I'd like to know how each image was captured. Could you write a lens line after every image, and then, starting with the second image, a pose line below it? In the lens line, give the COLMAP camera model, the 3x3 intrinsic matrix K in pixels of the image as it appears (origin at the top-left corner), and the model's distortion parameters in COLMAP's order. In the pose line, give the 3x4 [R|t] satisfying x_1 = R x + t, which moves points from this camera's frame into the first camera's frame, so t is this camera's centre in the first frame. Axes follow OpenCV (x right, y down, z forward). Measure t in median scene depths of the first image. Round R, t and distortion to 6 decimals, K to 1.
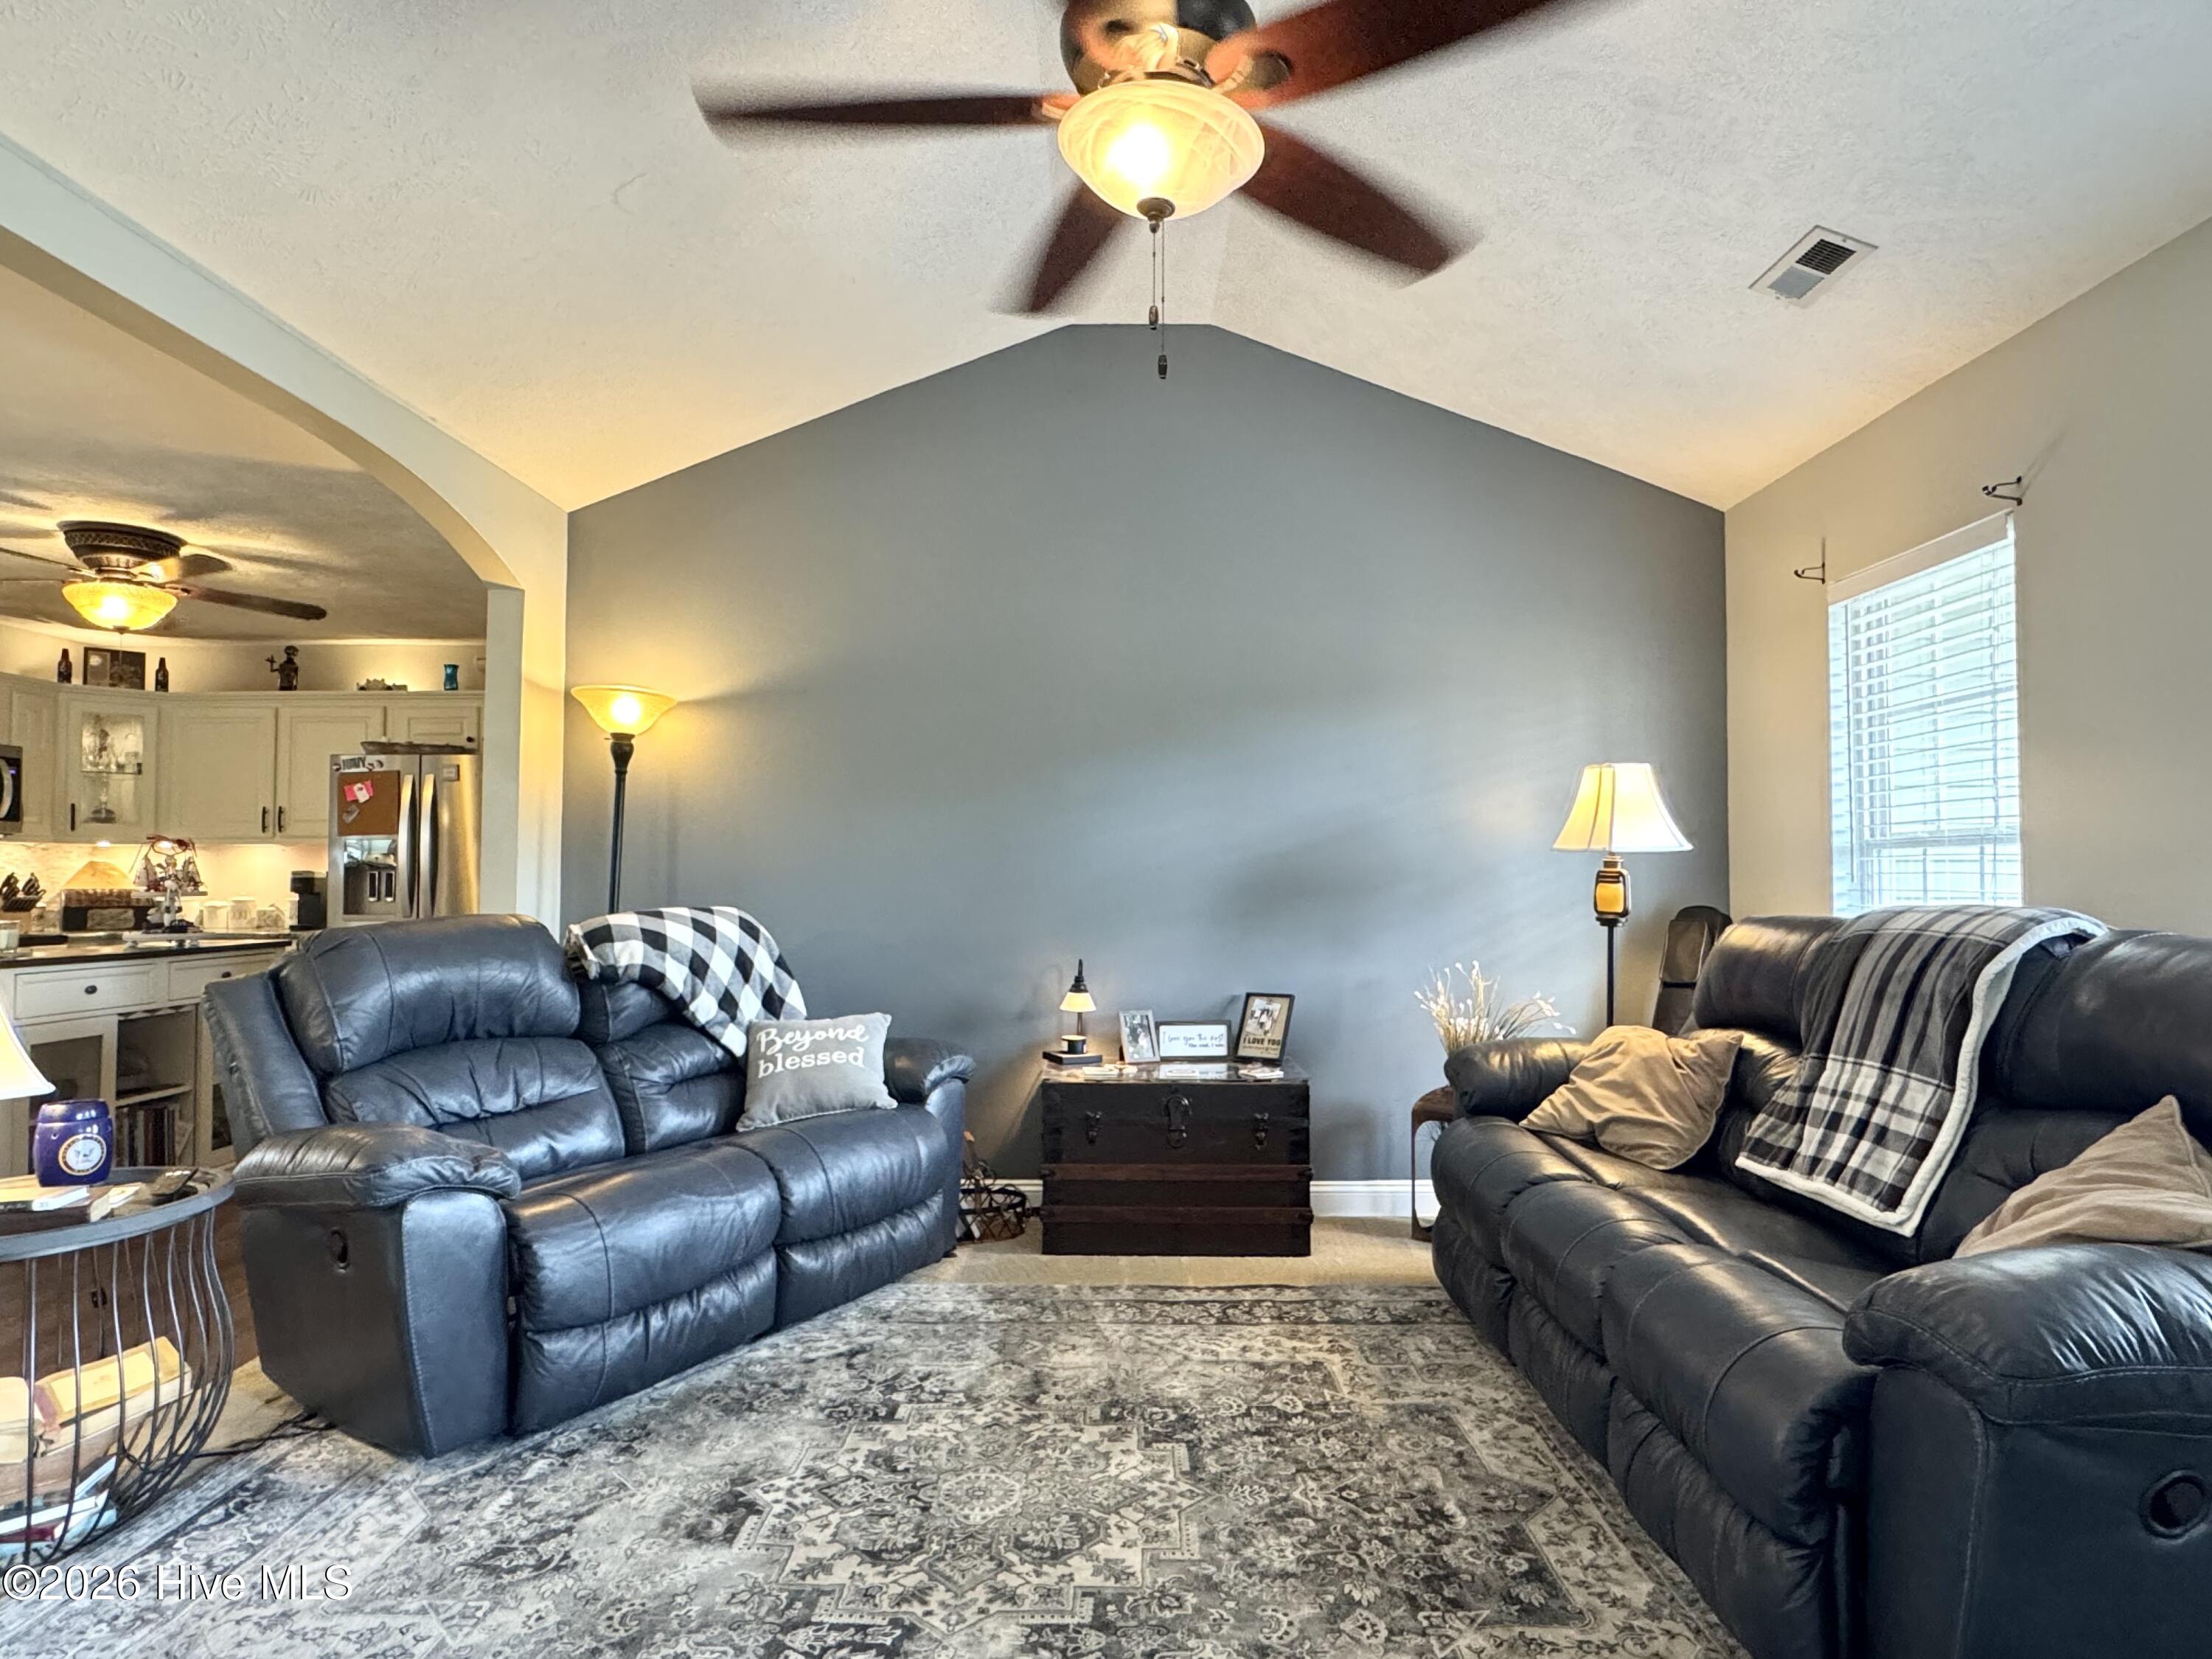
lens RADIAL K [[1283.5, 0, 1090.7], [0, 1283.5, 829.3], [0, 0, 1]] dist [-0.000605, -0.002030]
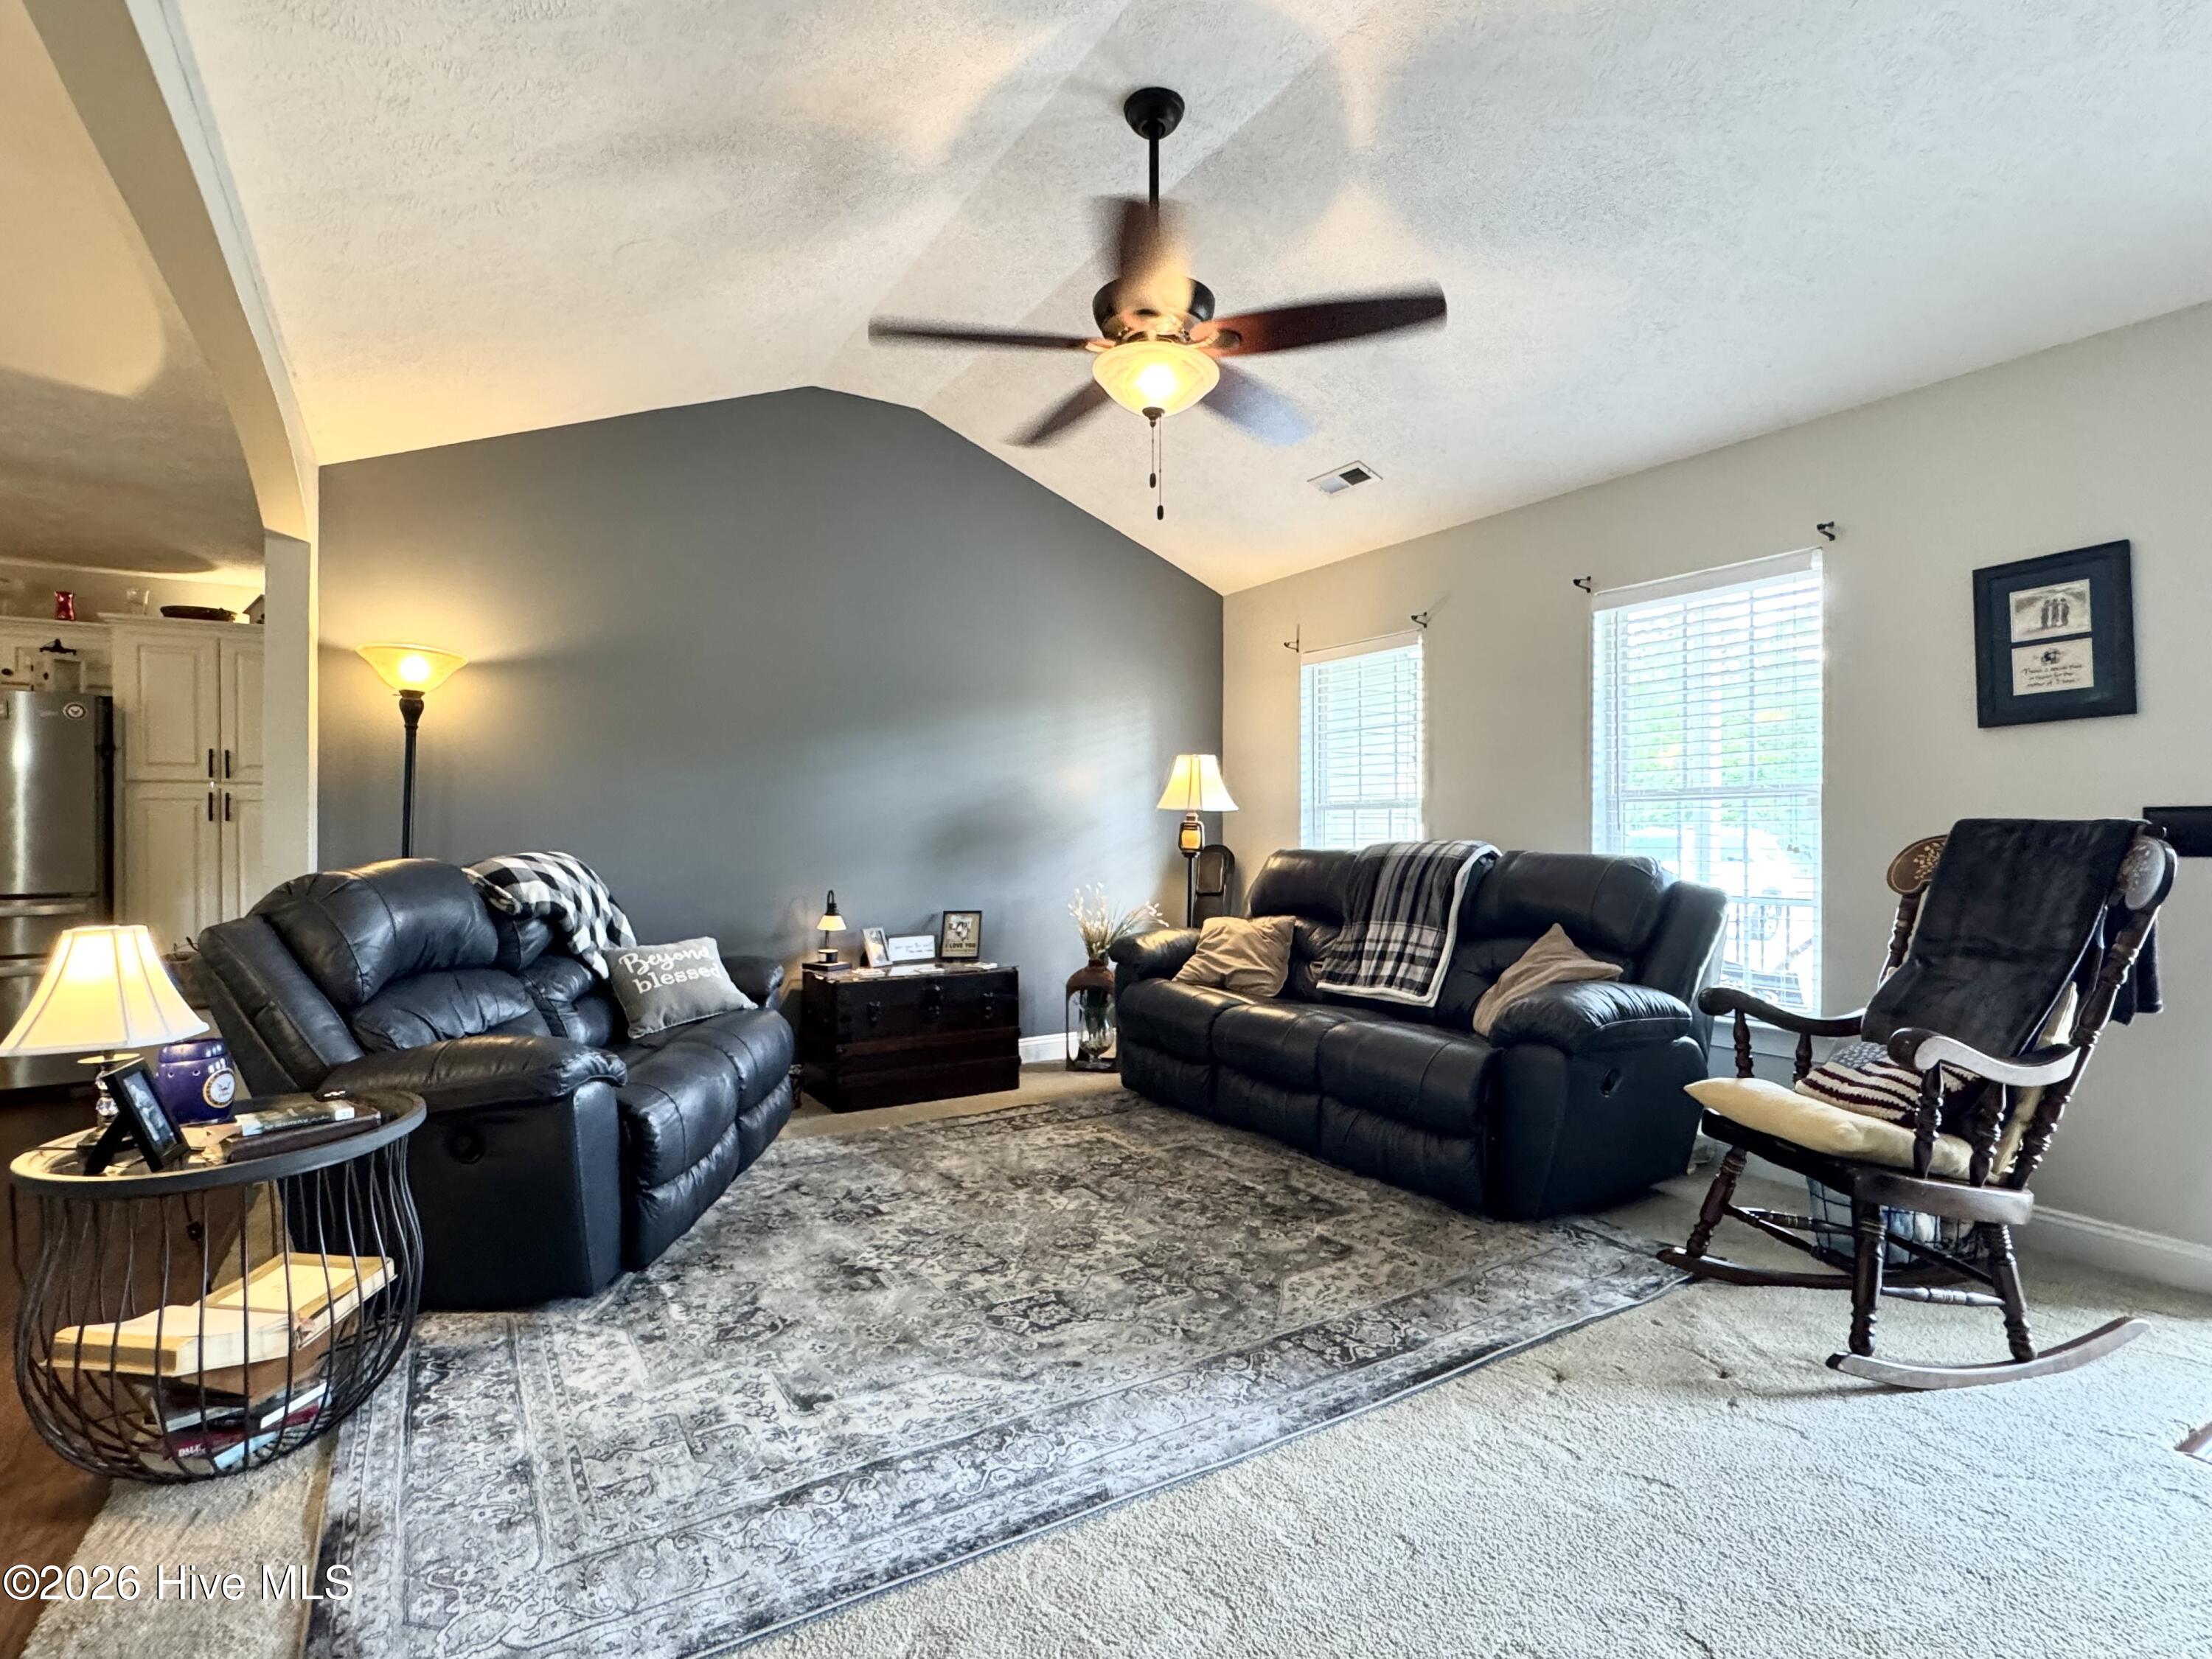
lens RADIAL K [[1109.9, 0, 1098.3], [0, 1109.9, 822.4], [0, 0, 1]] dist [-0.005566, 0.001692]
pose [[0.841358, 0.002672, 0.540472, -0.510840], [-0.019044, 0.999513, 0.024705, 0.000956], [-0.540143, -0.031079, 0.840999, -0.105536]]
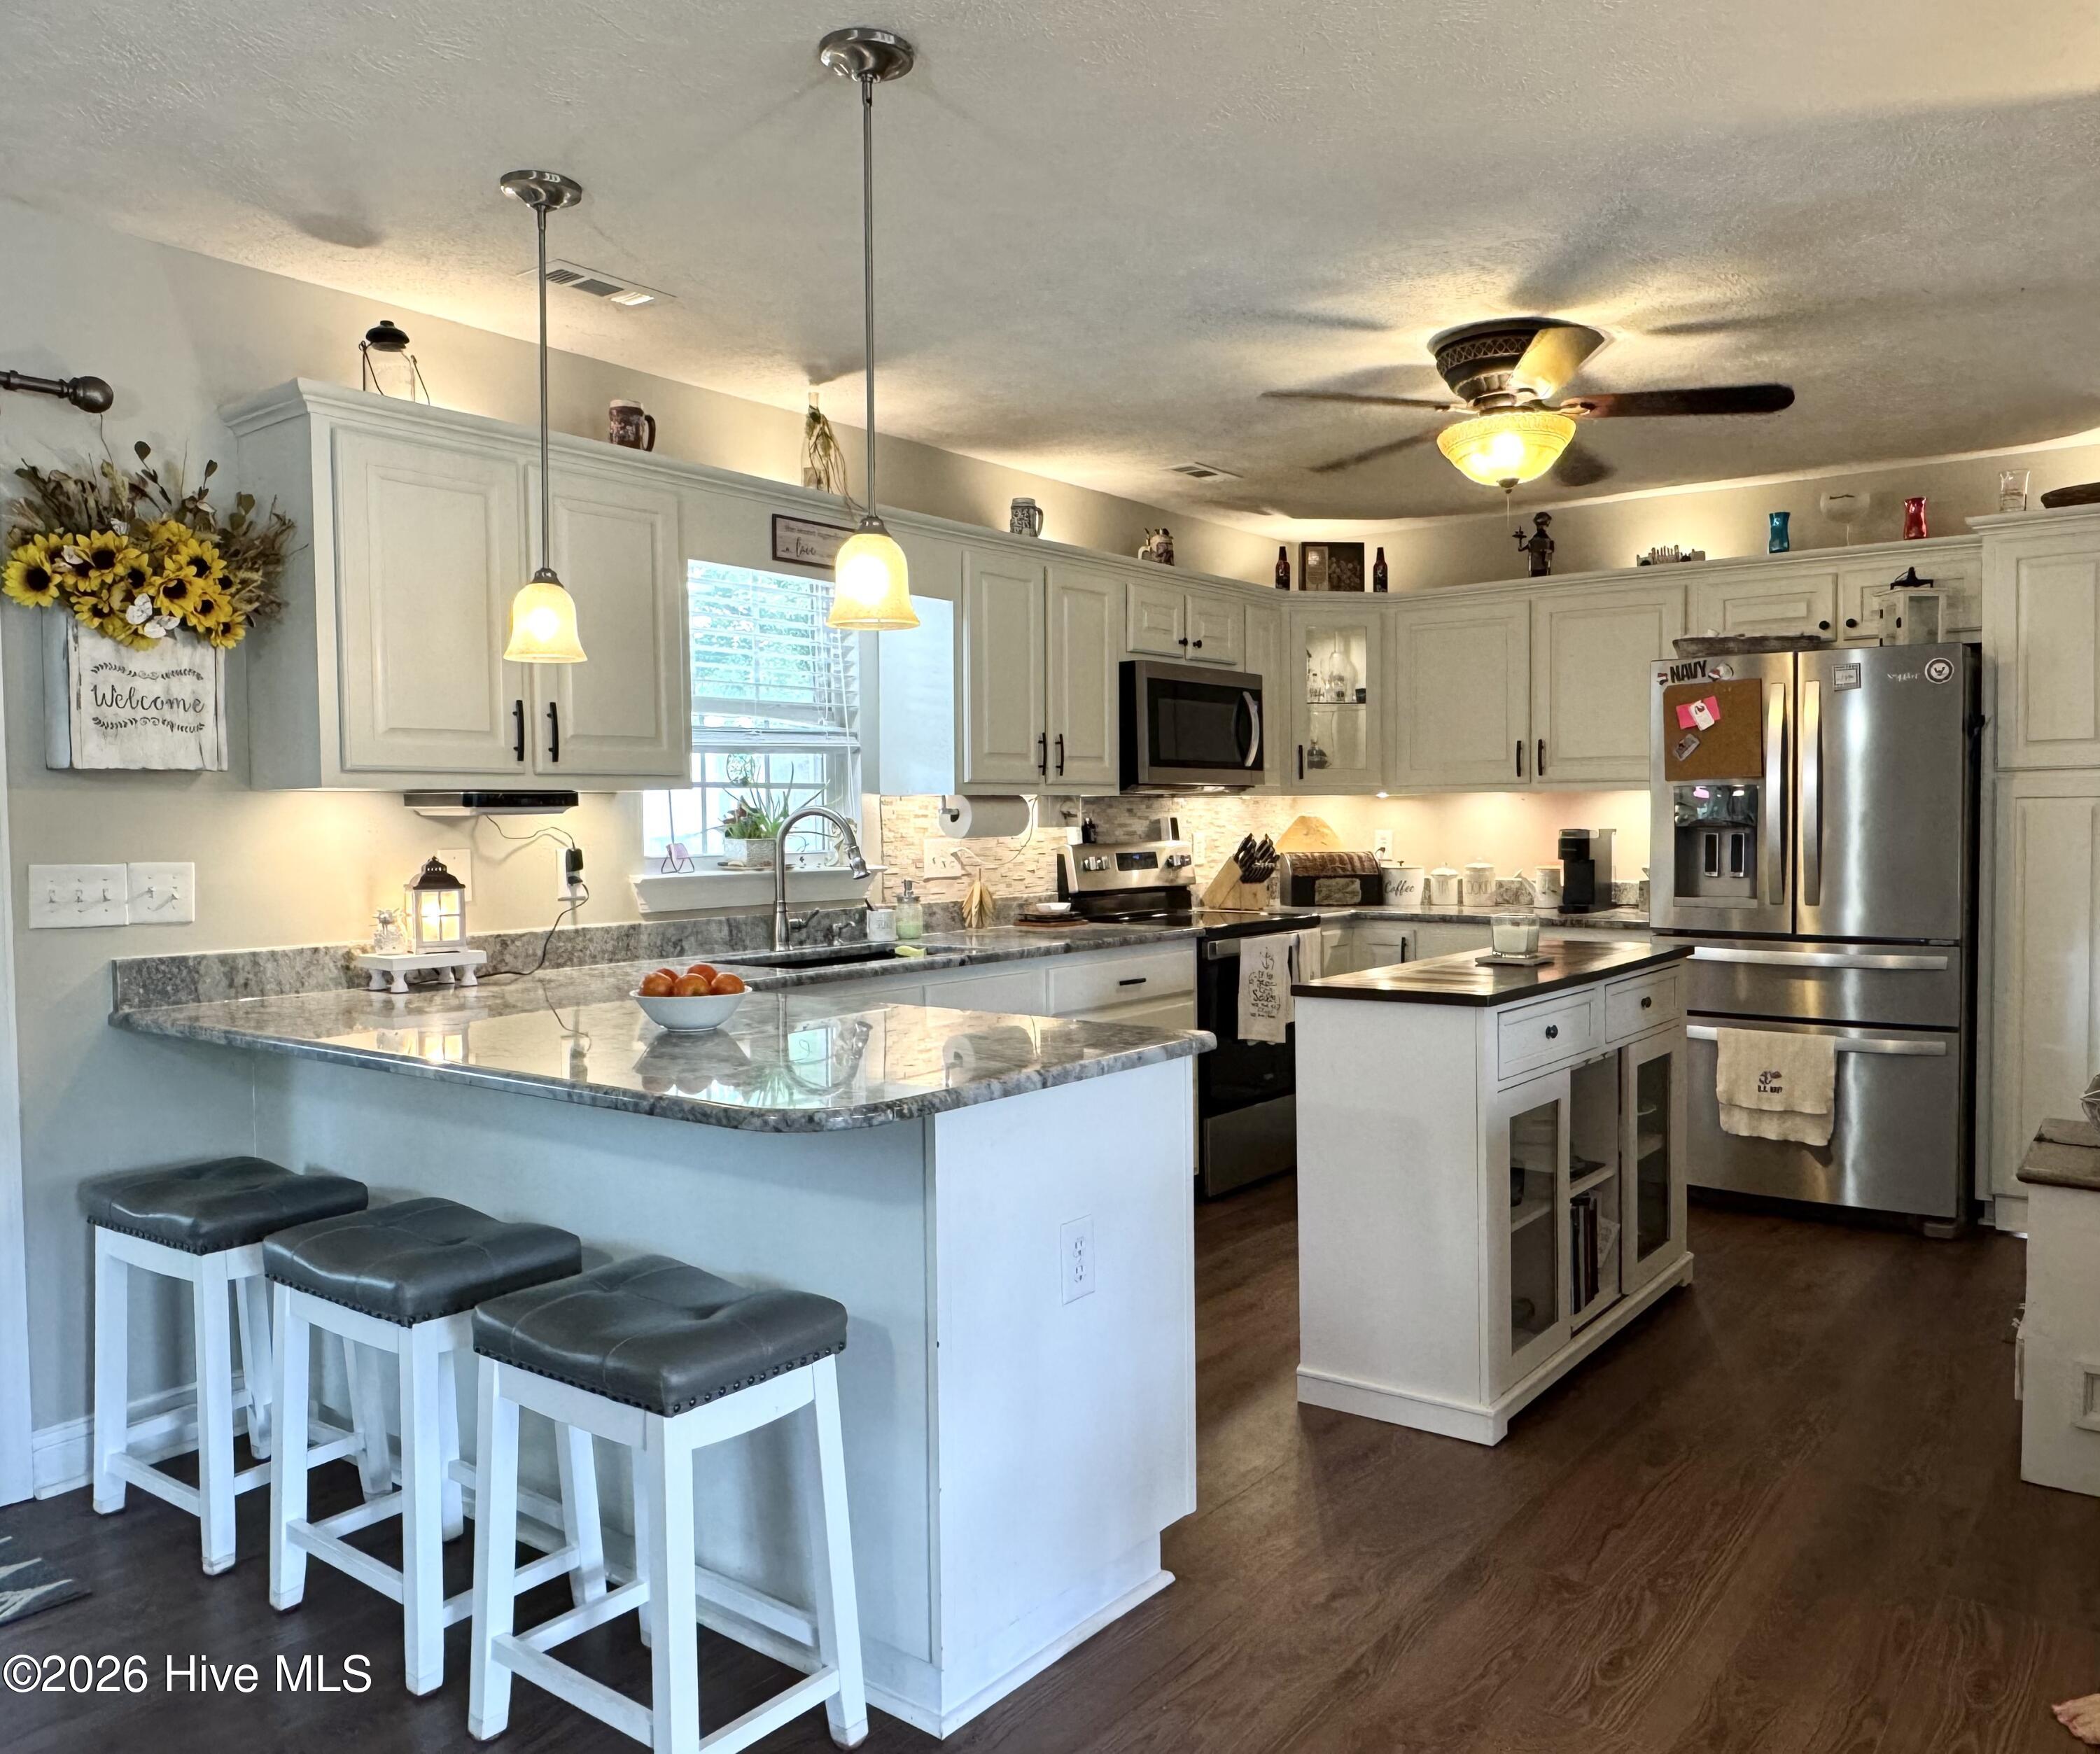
lens RADIAL K [[1541.0, 0, 1121.7], [0, 1541.0, 906.7], [0, 0, 1]] dist [-0.018698, 0.012517]
pose [[0.817536, 0.027979, -0.575197, -0.663325], [0.032473, 0.994990, 0.094552, -0.027641], [0.574961, -0.095978, 0.812532, 0.311201]]
